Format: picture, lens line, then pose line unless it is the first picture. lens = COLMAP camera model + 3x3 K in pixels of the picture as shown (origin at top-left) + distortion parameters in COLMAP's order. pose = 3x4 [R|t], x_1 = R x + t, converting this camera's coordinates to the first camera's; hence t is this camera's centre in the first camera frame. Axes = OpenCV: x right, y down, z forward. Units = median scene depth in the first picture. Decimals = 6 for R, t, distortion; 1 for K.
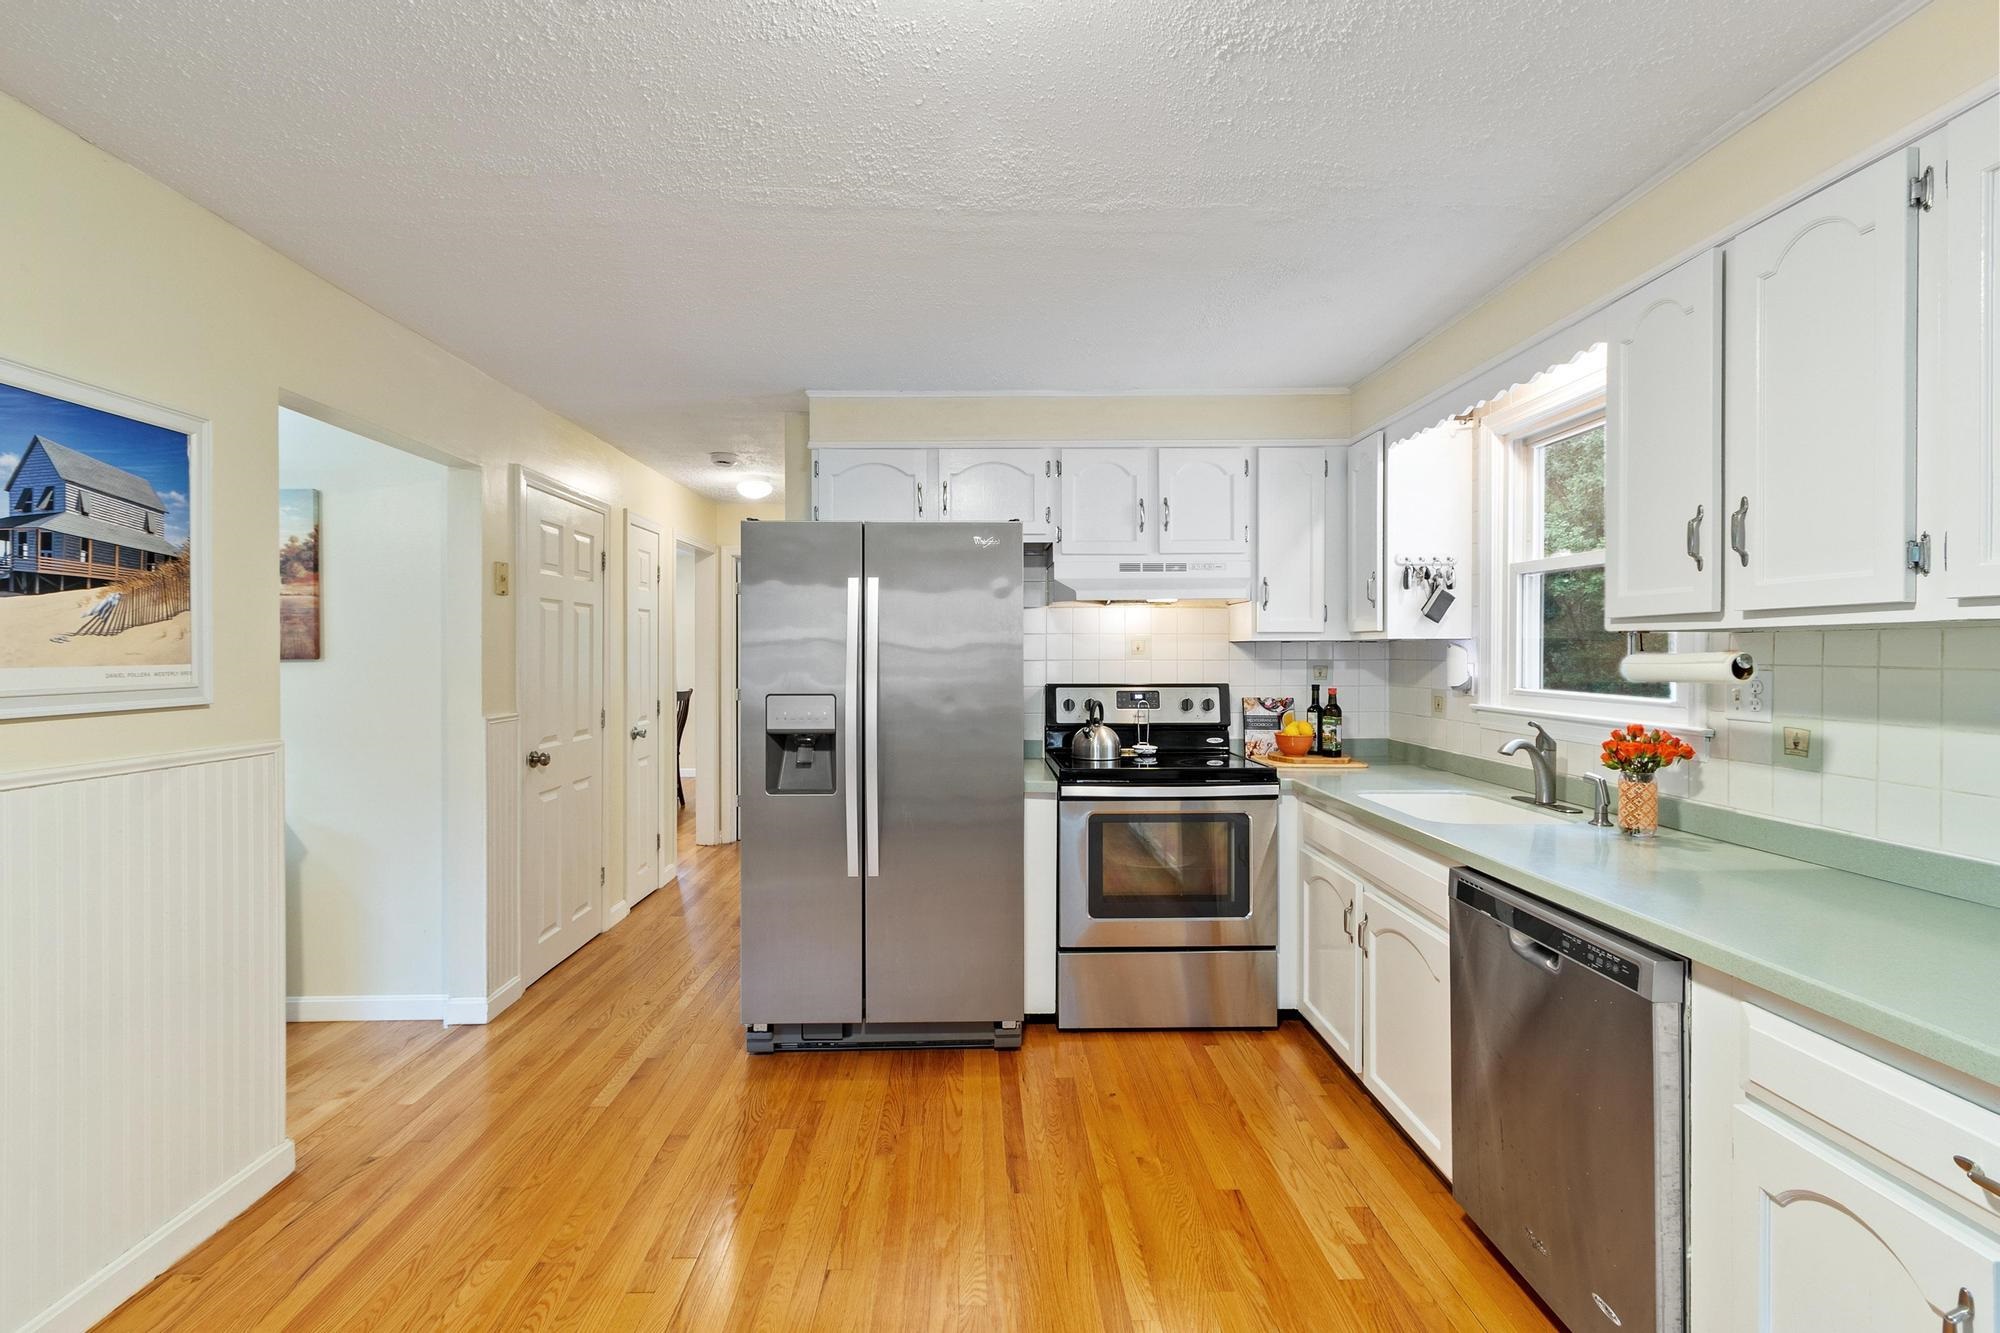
lens RADIAL K [[876.1, 0, 991.0], [0, 876.1, 653.4], [0, 0, 1]] dist [0.000707, -0.000393]
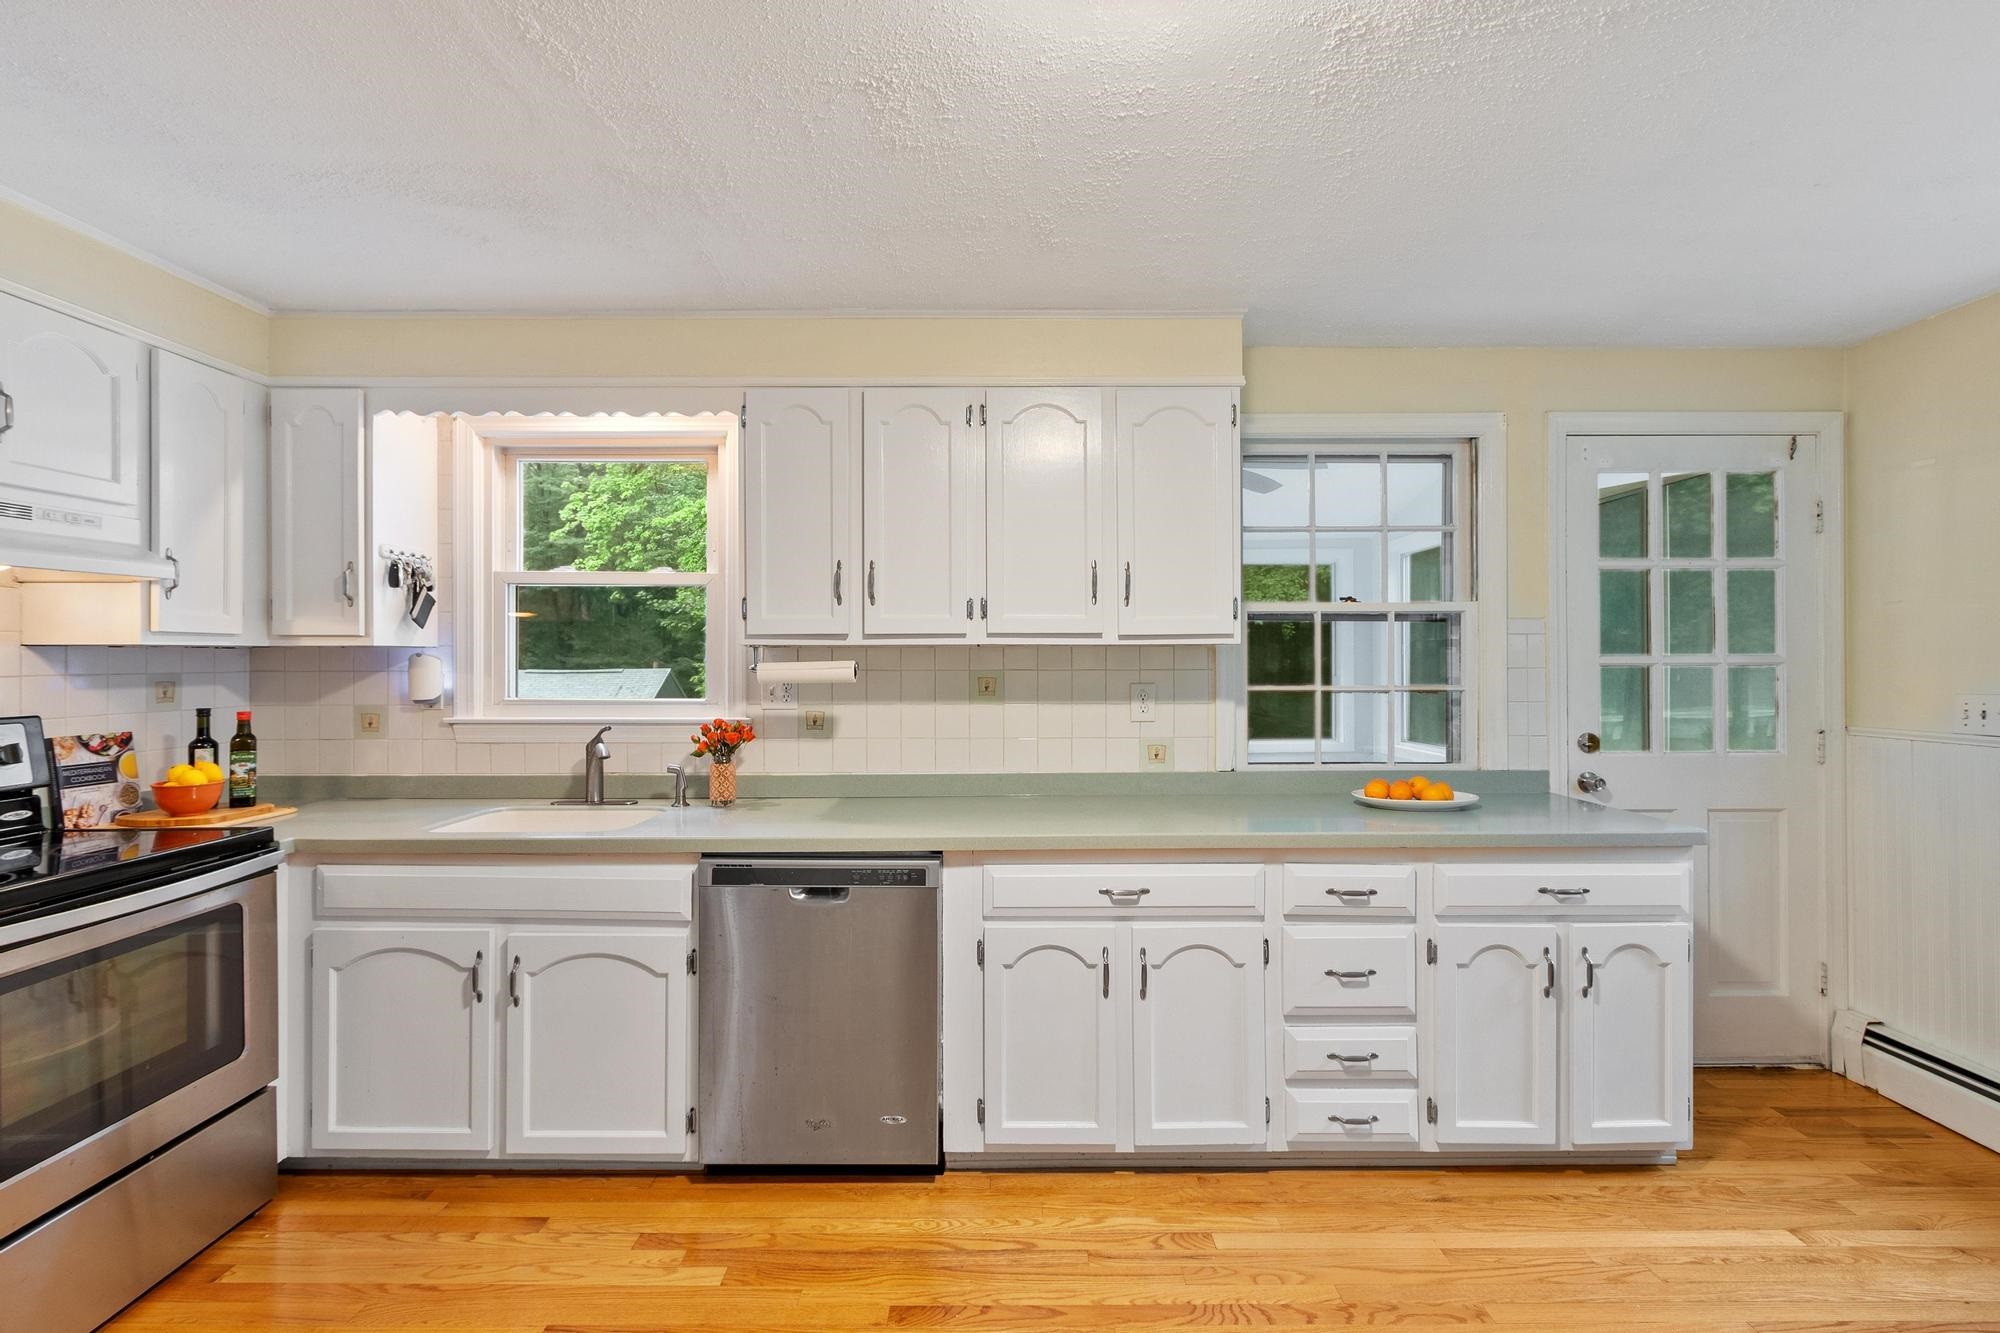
lens RADIAL K [[896.4, 0, 1003.0], [0, 896.4, 657.8], [0, 0, 1]] dist [-0.000068, -0.000176]
pose [[0.014207, 0.002111, 0.999897, -0.383806], [0.003297, 0.999992, -0.002158, -0.001578], [-0.999894, 0.003328, 0.014200, 0.401353]]
